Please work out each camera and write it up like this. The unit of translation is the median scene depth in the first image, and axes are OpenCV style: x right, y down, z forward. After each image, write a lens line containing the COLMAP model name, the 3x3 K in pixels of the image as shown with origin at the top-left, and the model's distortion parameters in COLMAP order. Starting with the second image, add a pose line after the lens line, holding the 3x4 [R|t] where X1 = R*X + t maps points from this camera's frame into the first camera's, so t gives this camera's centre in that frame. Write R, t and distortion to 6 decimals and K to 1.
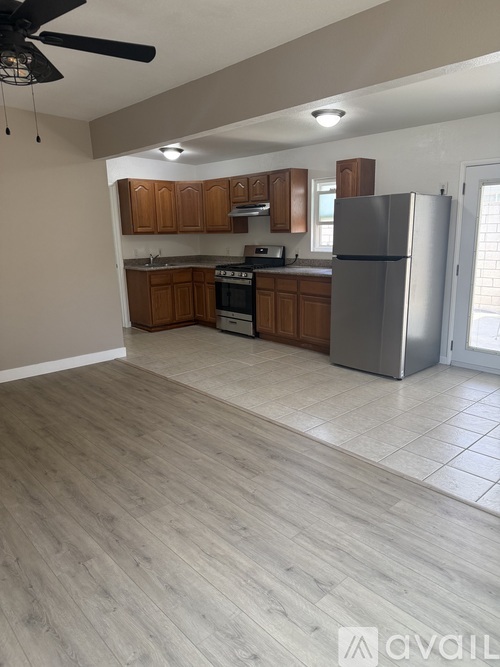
lens RADIAL K [[466.8, 0, 248.7], [0, 466.8, 335.9], [0, 0, 1]] dist [0.127171, -0.158195]
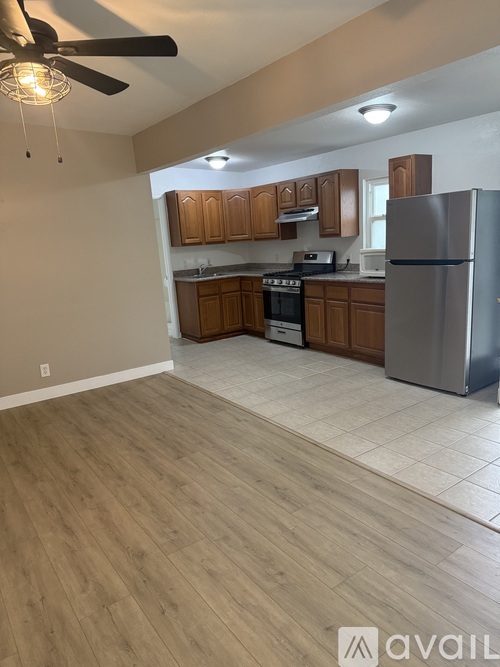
lens RADIAL K [[466.8, 0, 248.7], [0, 466.8, 335.9], [0, 0, 1]] dist [0.127171, -0.158195]
pose [[0.992155, -0.016412, -0.123929, 0.024293], [0.015670, 0.999853, -0.006959, -0.020640], [0.124025, 0.004962, 0.992267, 0.042718]]
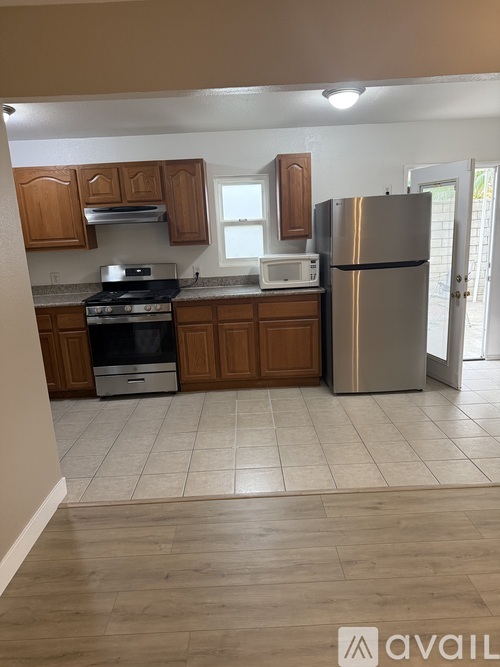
lens RADIAL K [[466.8, 0, 248.7], [0, 466.8, 335.9], [0, 0, 1]] dist [0.127171, -0.158195]
pose [[0.665704, -0.180837, 0.723972, -0.540977], [0.203412, 0.977426, 0.057105, -0.129211], [-0.717956, 0.109250, 0.687461, 0.552736]]
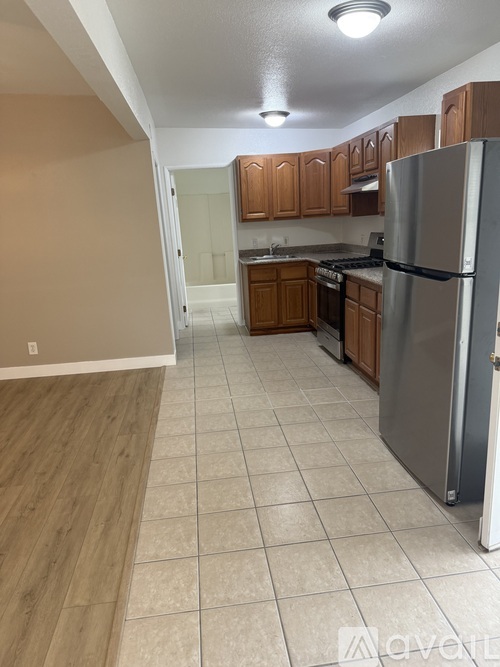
lens RADIAL K [[466.8, 0, 248.7], [0, 466.8, 335.9], [0, 0, 1]] dist [0.127171, -0.158195]
pose [[0.810890, 0.124963, -0.571700, 0.395237], [-0.094208, 0.992068, 0.083225, -0.110256], [0.577565, -0.013628, 0.816231, 0.414504]]
